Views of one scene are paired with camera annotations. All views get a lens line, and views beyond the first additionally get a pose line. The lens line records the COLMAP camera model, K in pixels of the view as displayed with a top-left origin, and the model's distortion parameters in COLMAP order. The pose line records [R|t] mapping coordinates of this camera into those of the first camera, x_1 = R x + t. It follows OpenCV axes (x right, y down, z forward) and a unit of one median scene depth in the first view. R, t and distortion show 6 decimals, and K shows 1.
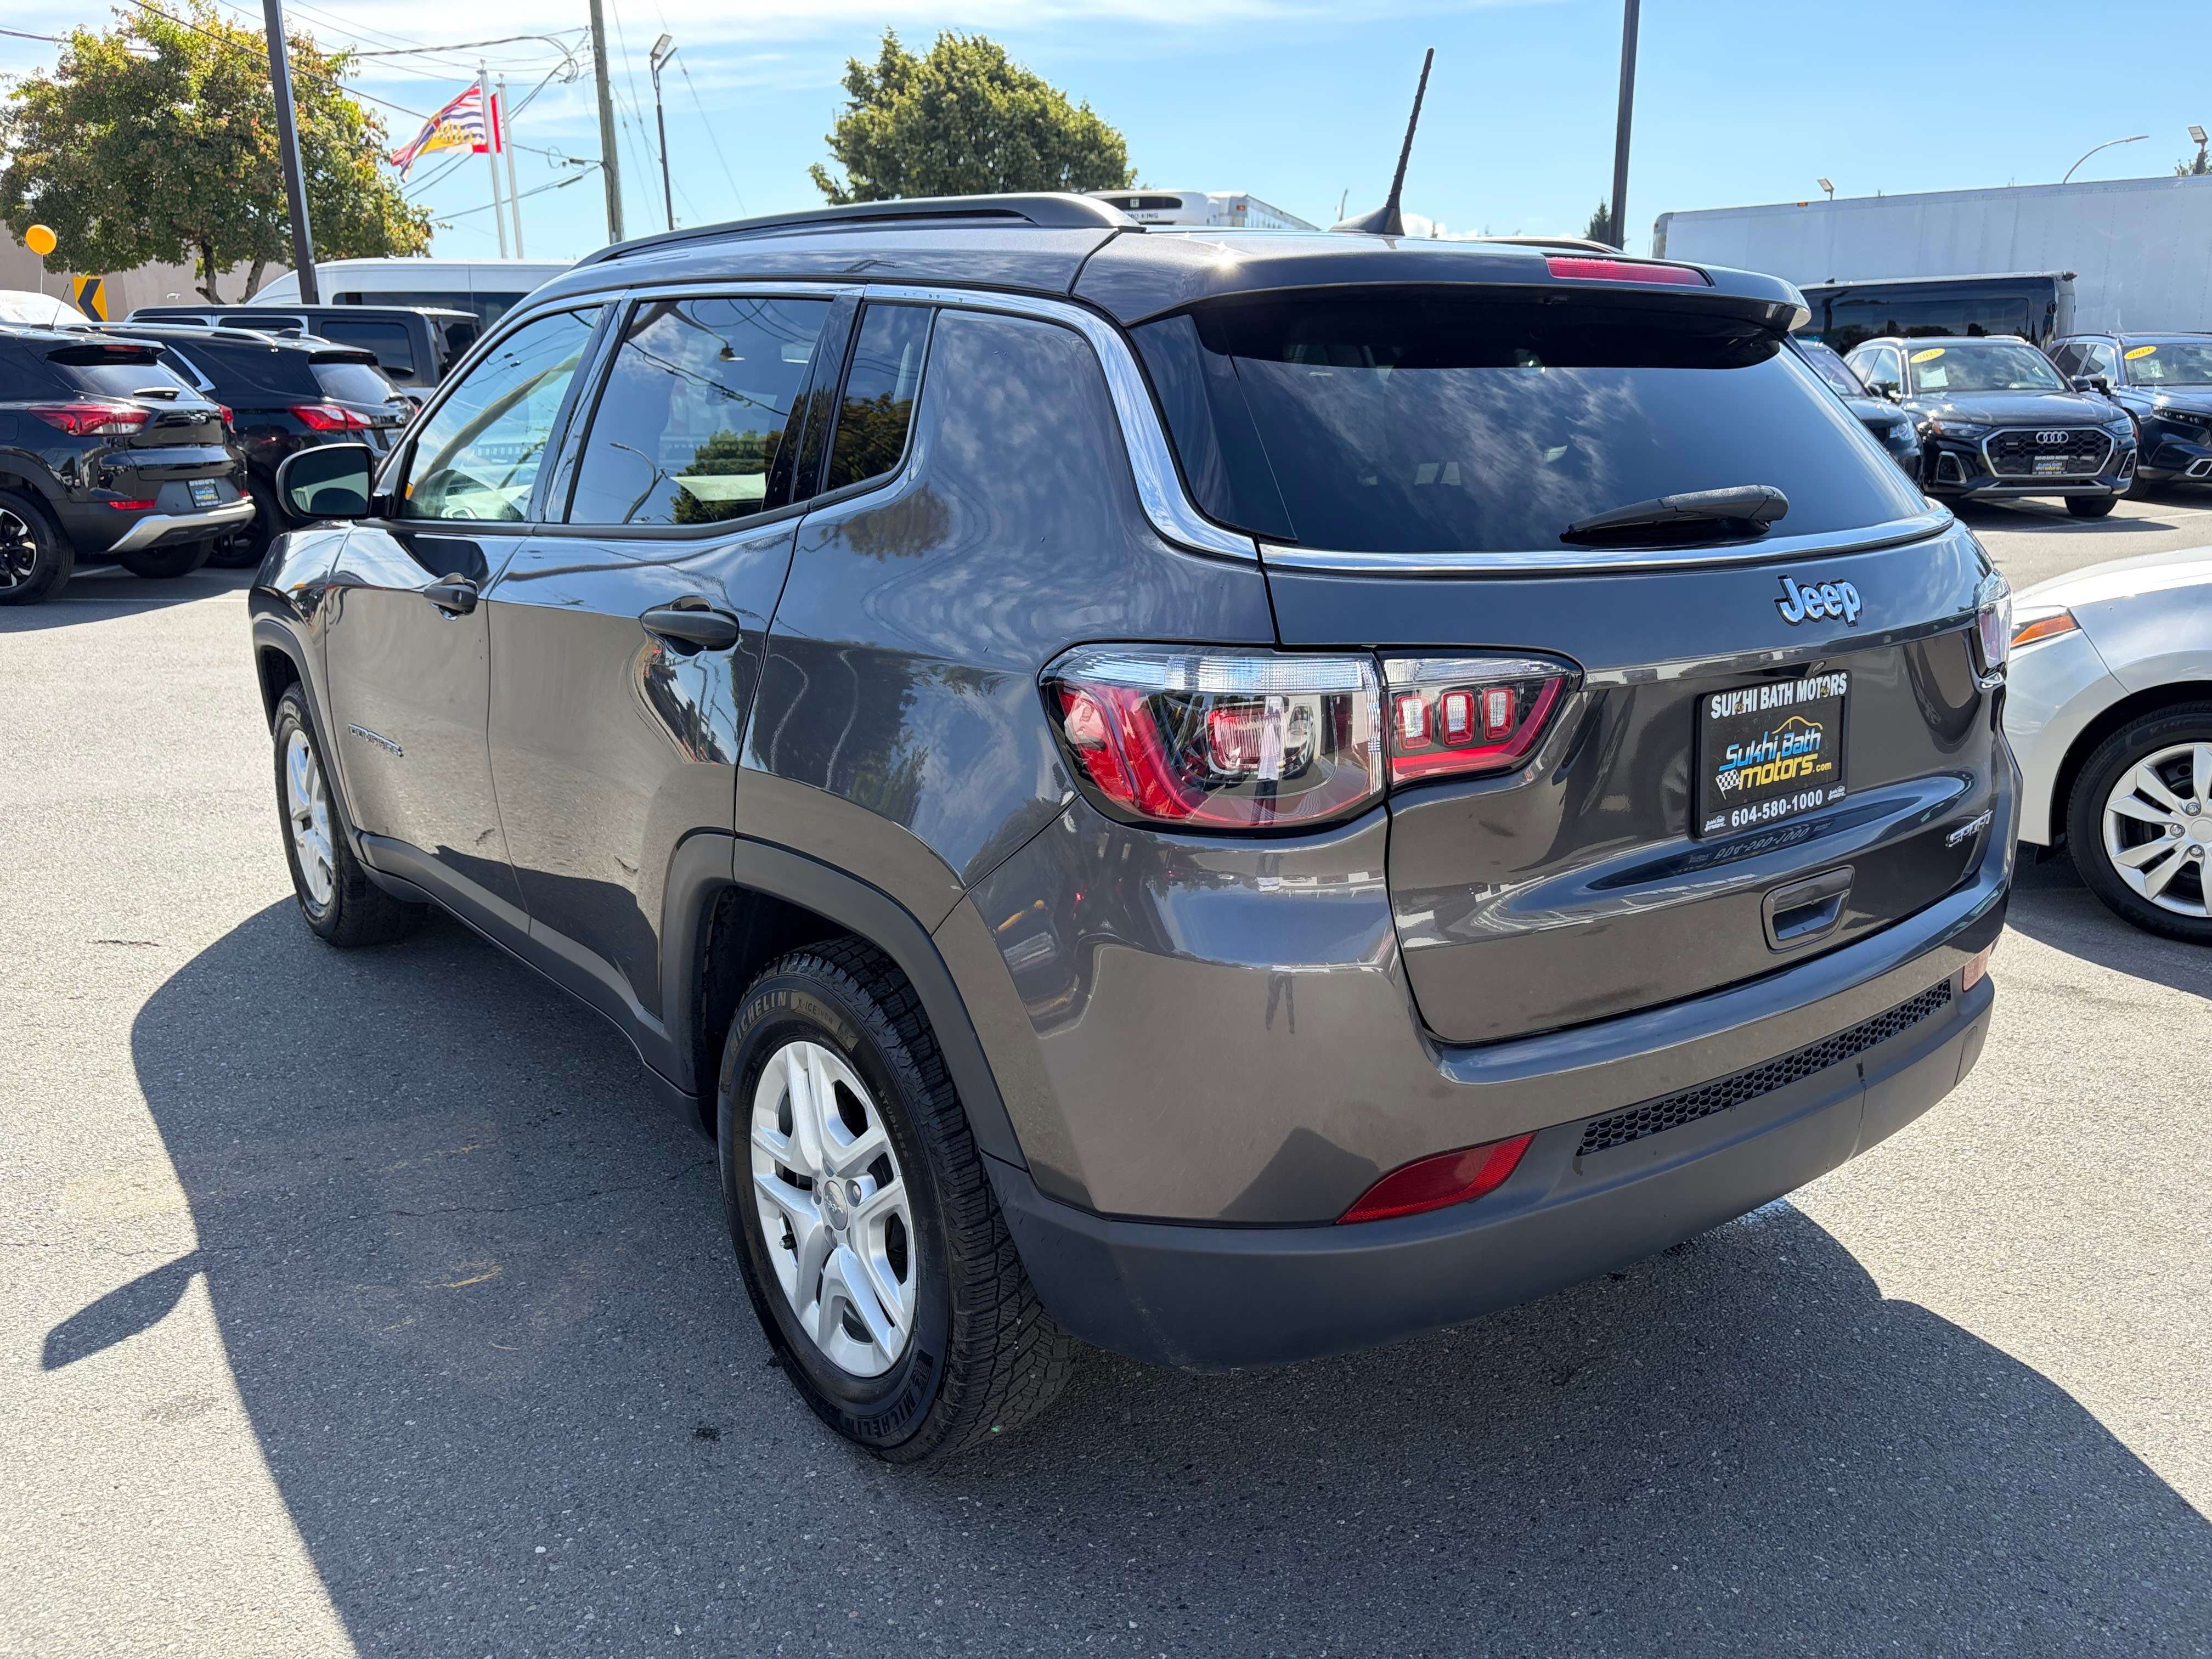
lens RADIAL K [[1658.5, 0, 1095.8], [0, 1658.5, 831.3], [0, 0, 1]] dist [0.046716, -0.053605]
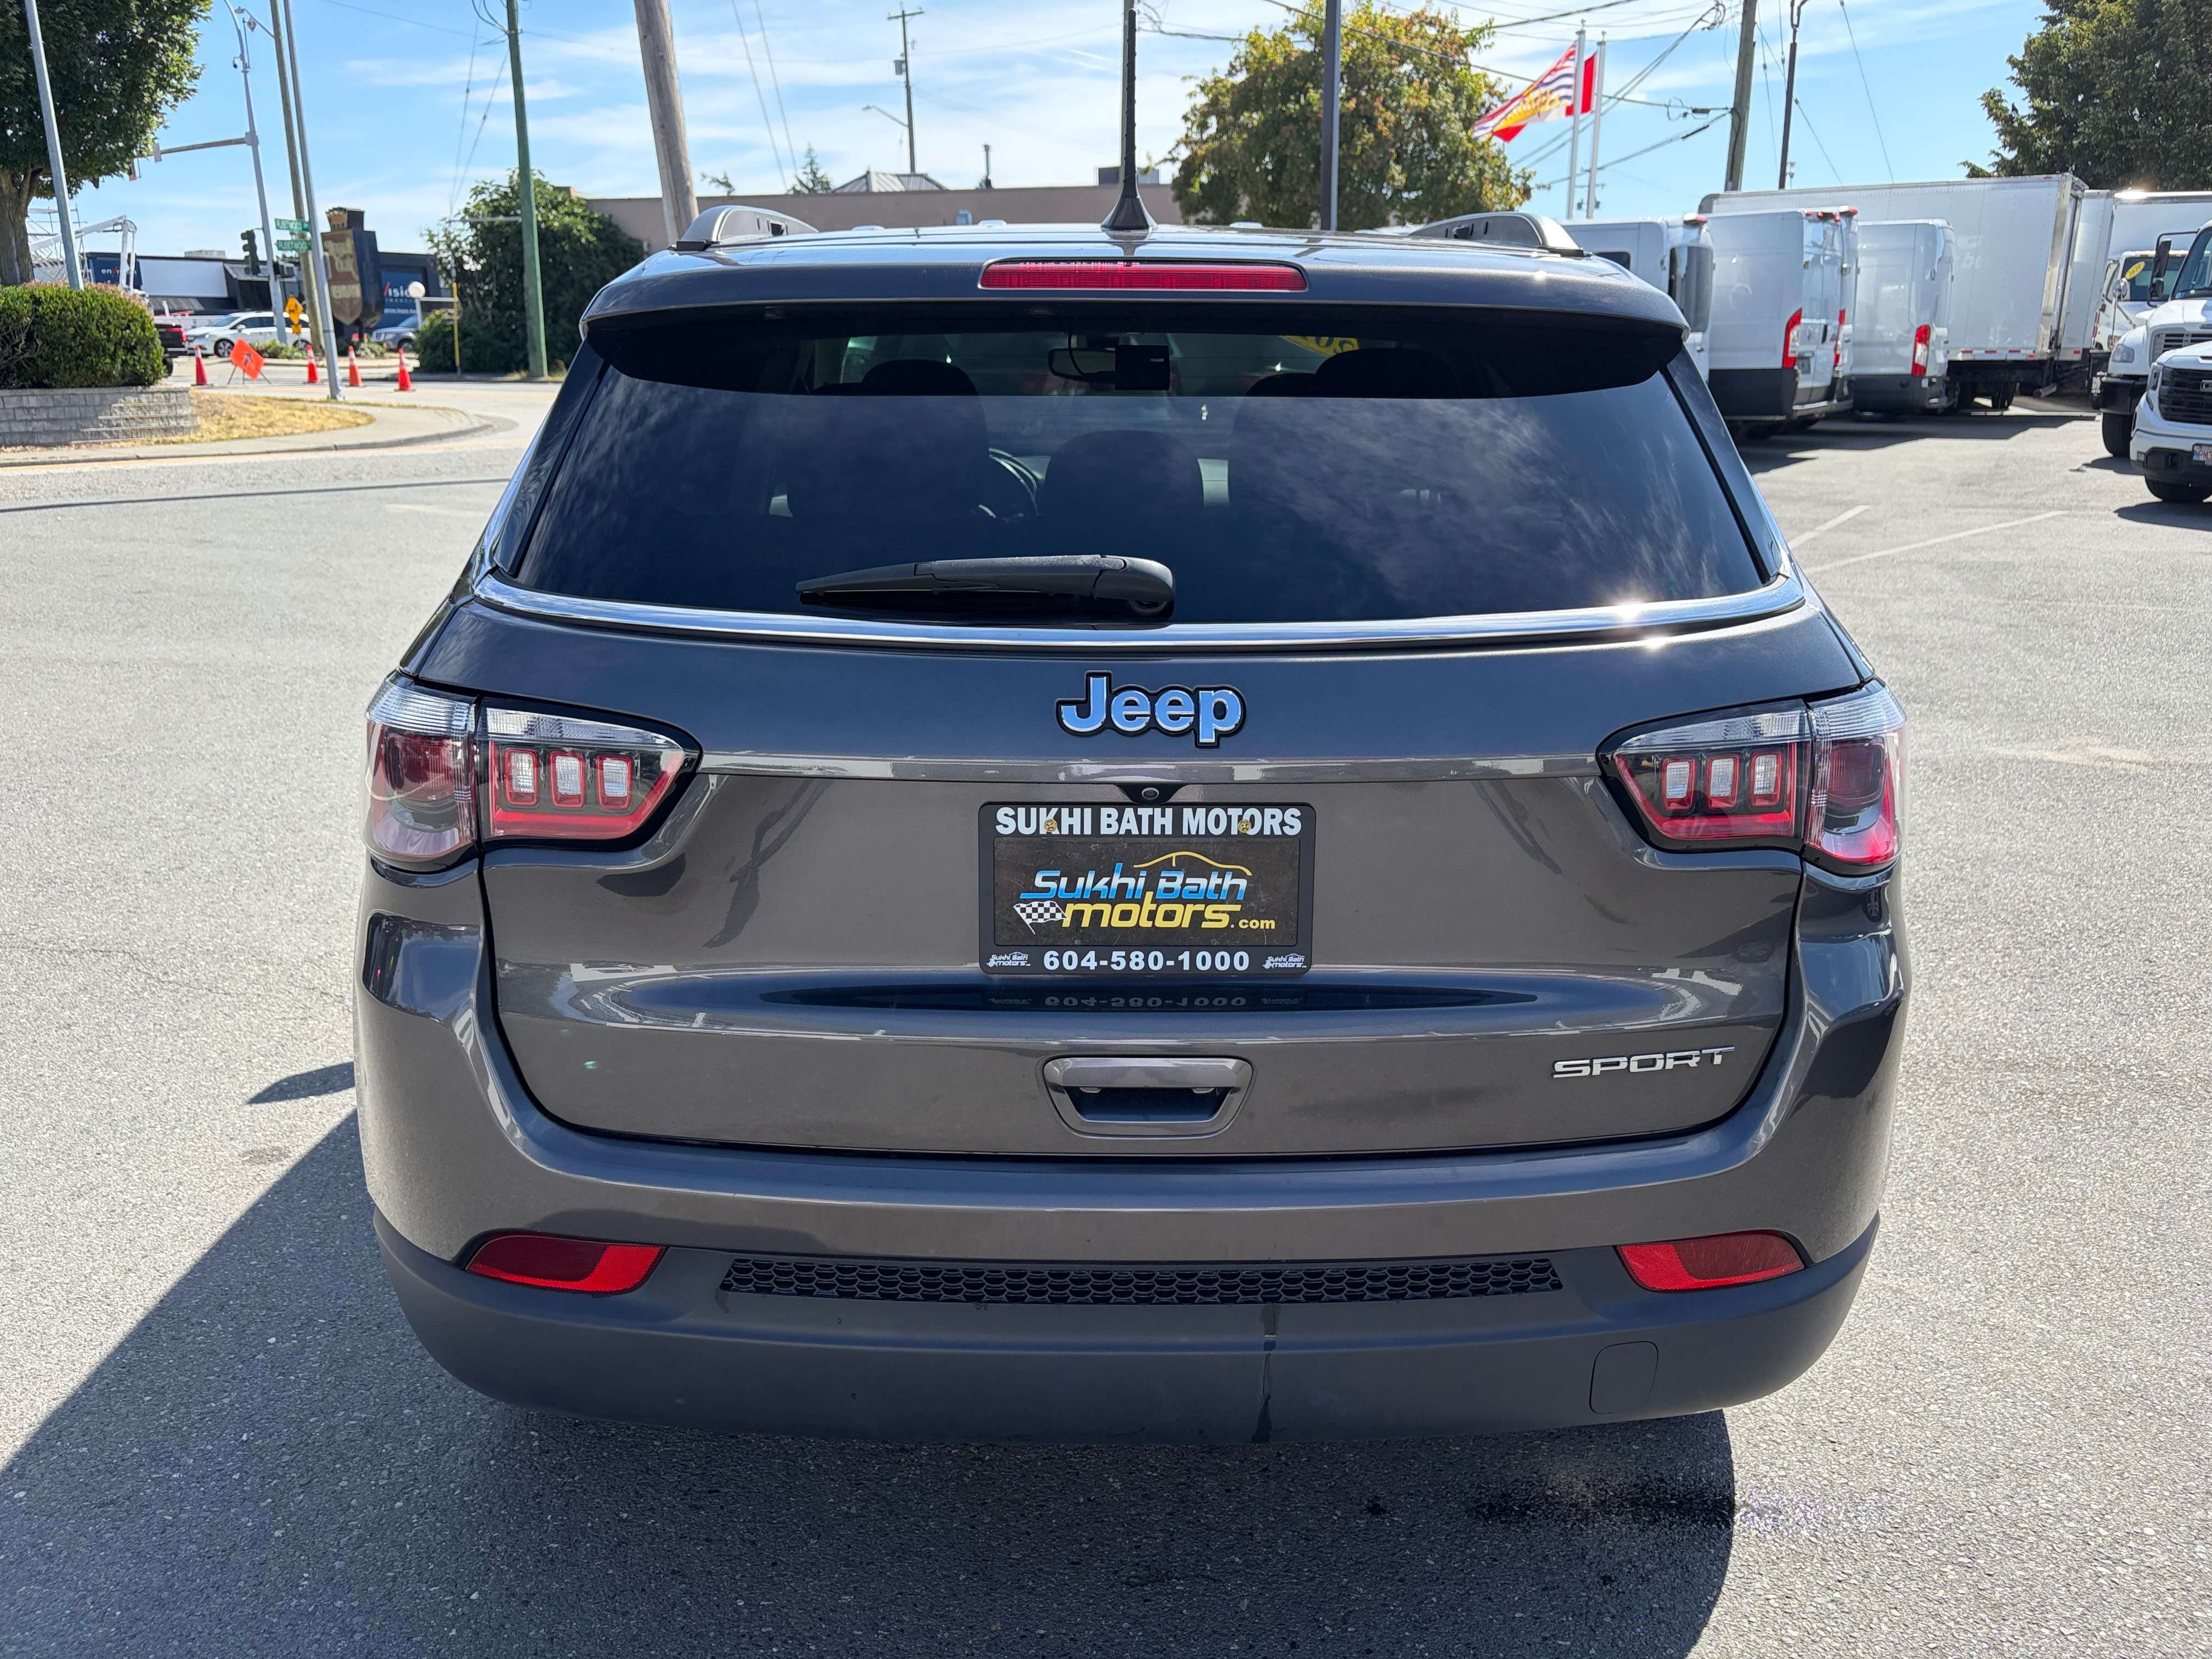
lens RADIAL K [[1658.5, 0, 1095.8], [0, 1658.5, 831.3], [0, 0, 1]] dist [0.046716, -0.053605]
pose [[0.803921, 0.168054, -0.570499, 0.054055], [-0.153891, 0.985358, 0.073404, -0.008417], [0.574481, 0.028784, 0.818011, 0.021804]]
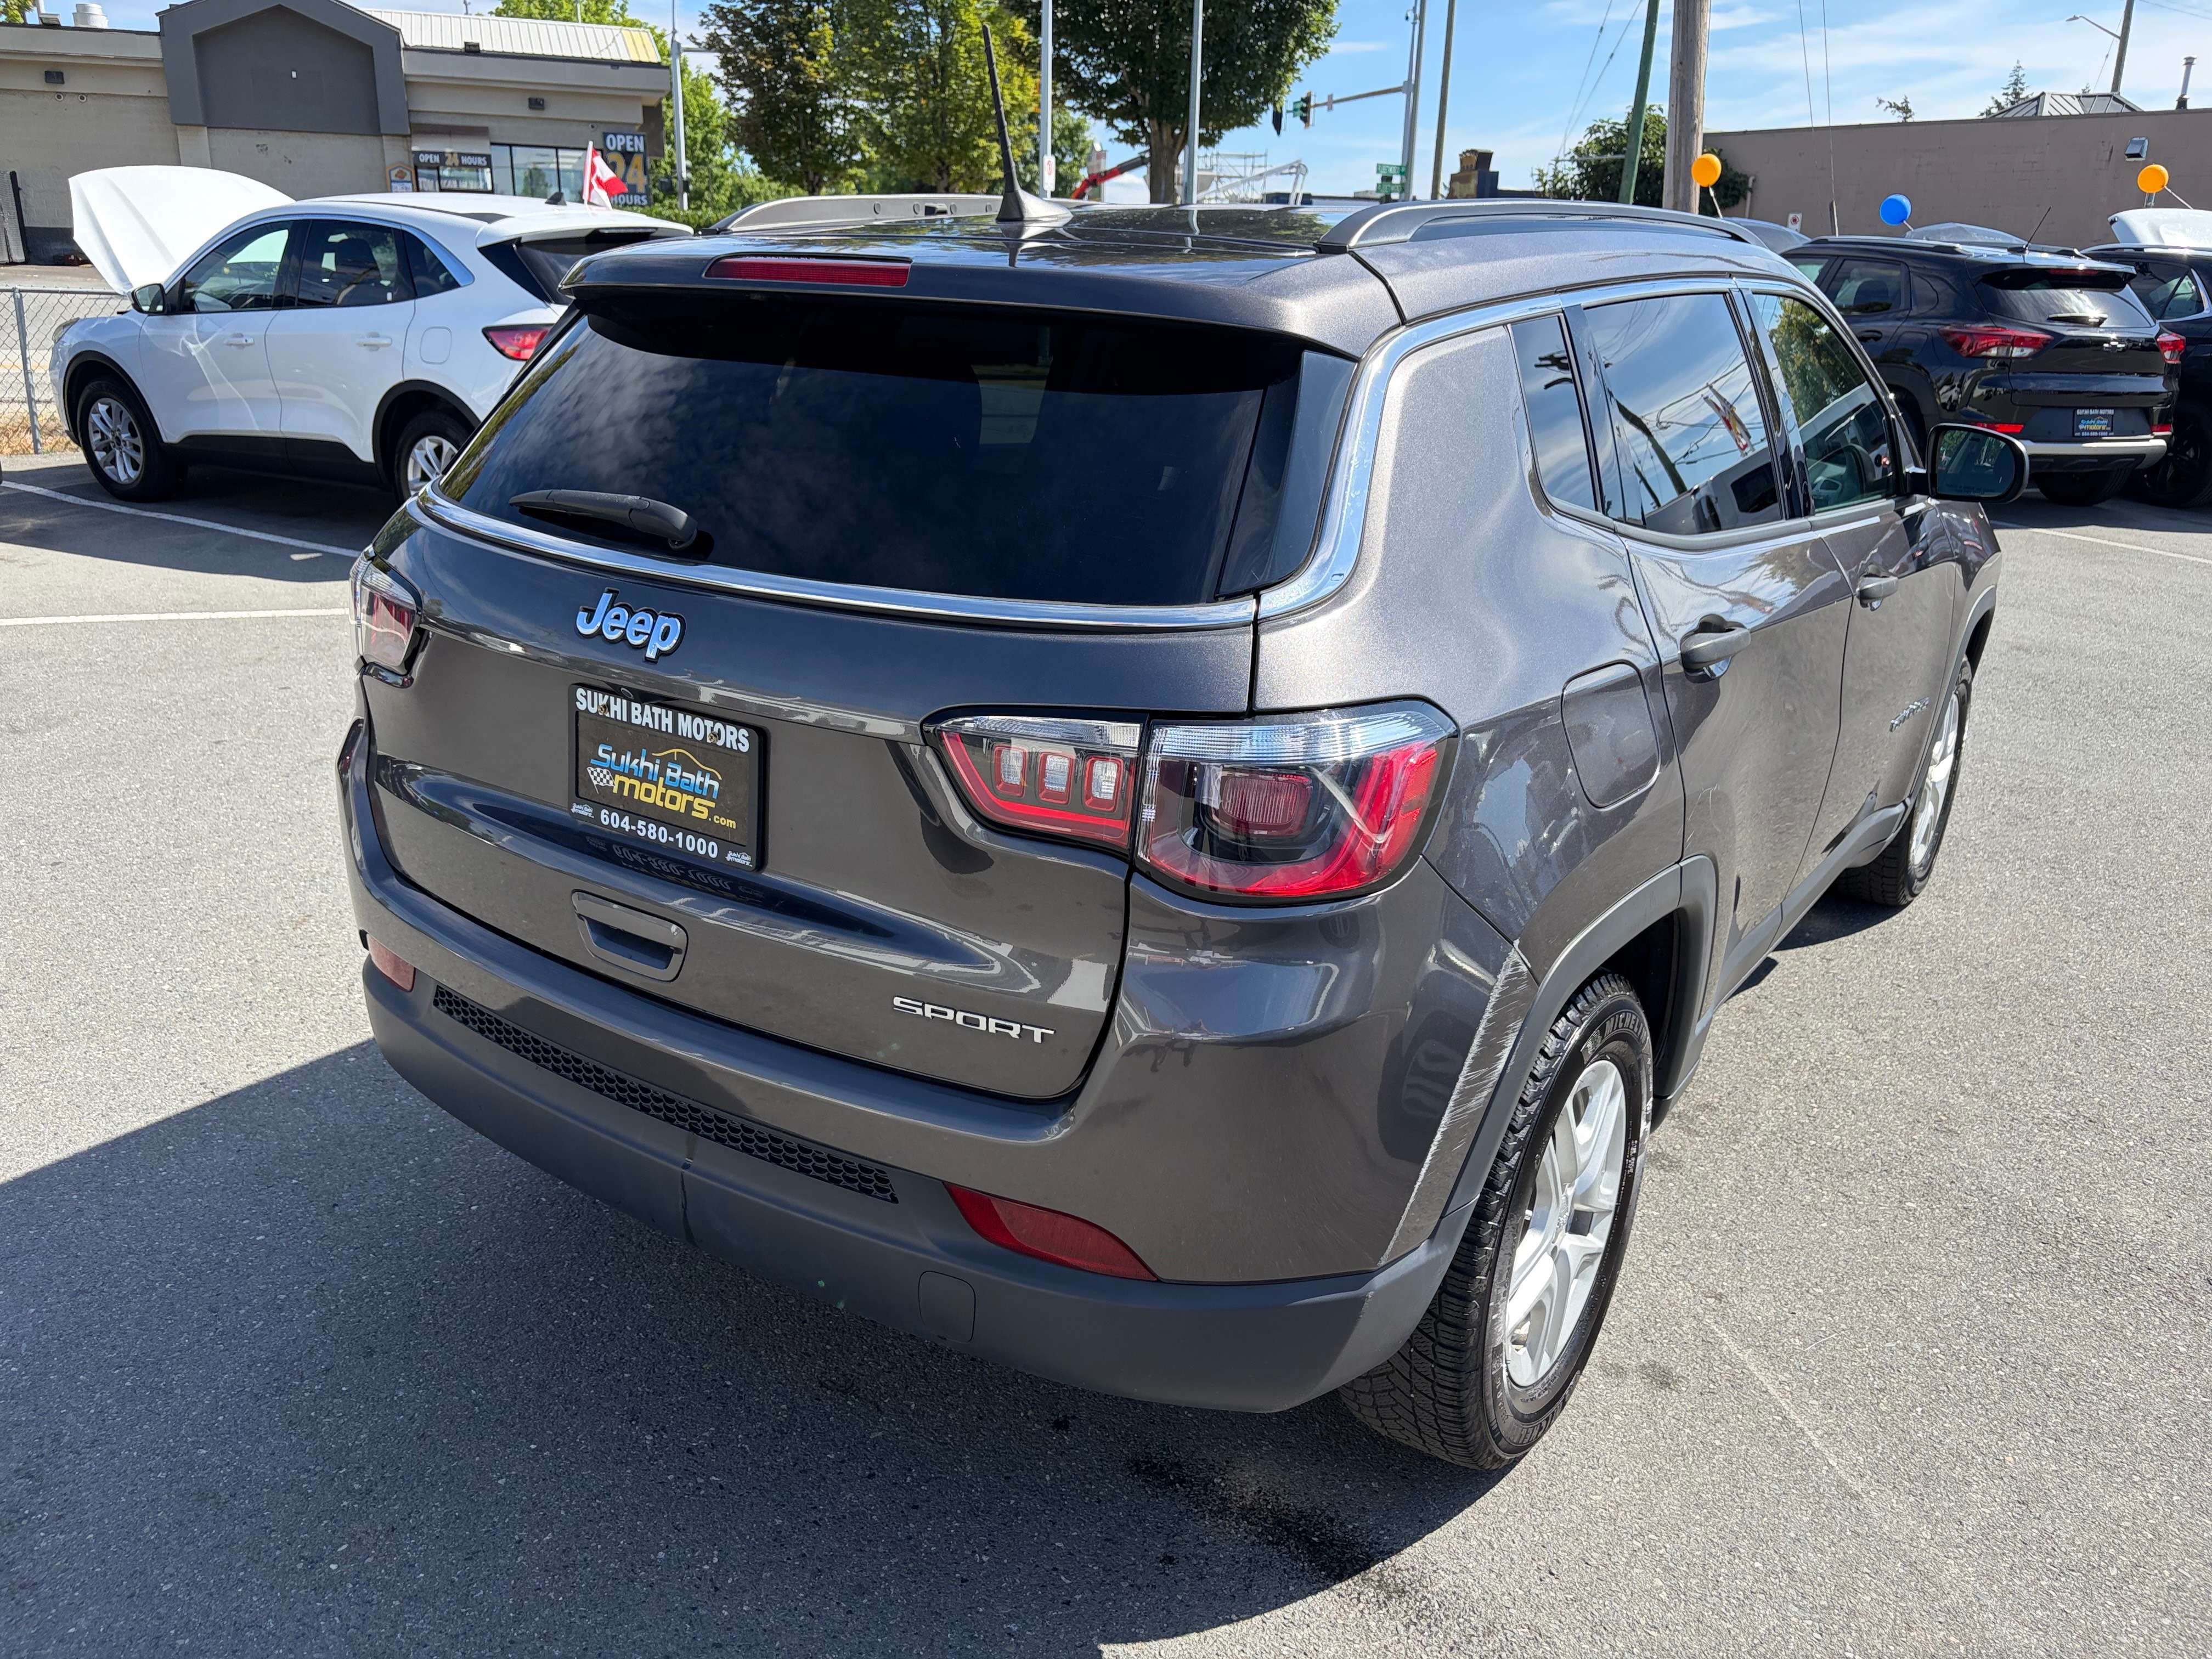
lens RADIAL K [[1653.7, 0, 1116.1], [0, 1653.7, 821.1], [0, 0, 1]] dist [0.051145, -0.056425]
pose [[0.313738, 0.308408, -0.898027, 0.088325], [-0.268070, 0.936075, 0.227821, -0.020310], [0.910883, 0.169258, 0.376357, 0.057084]]
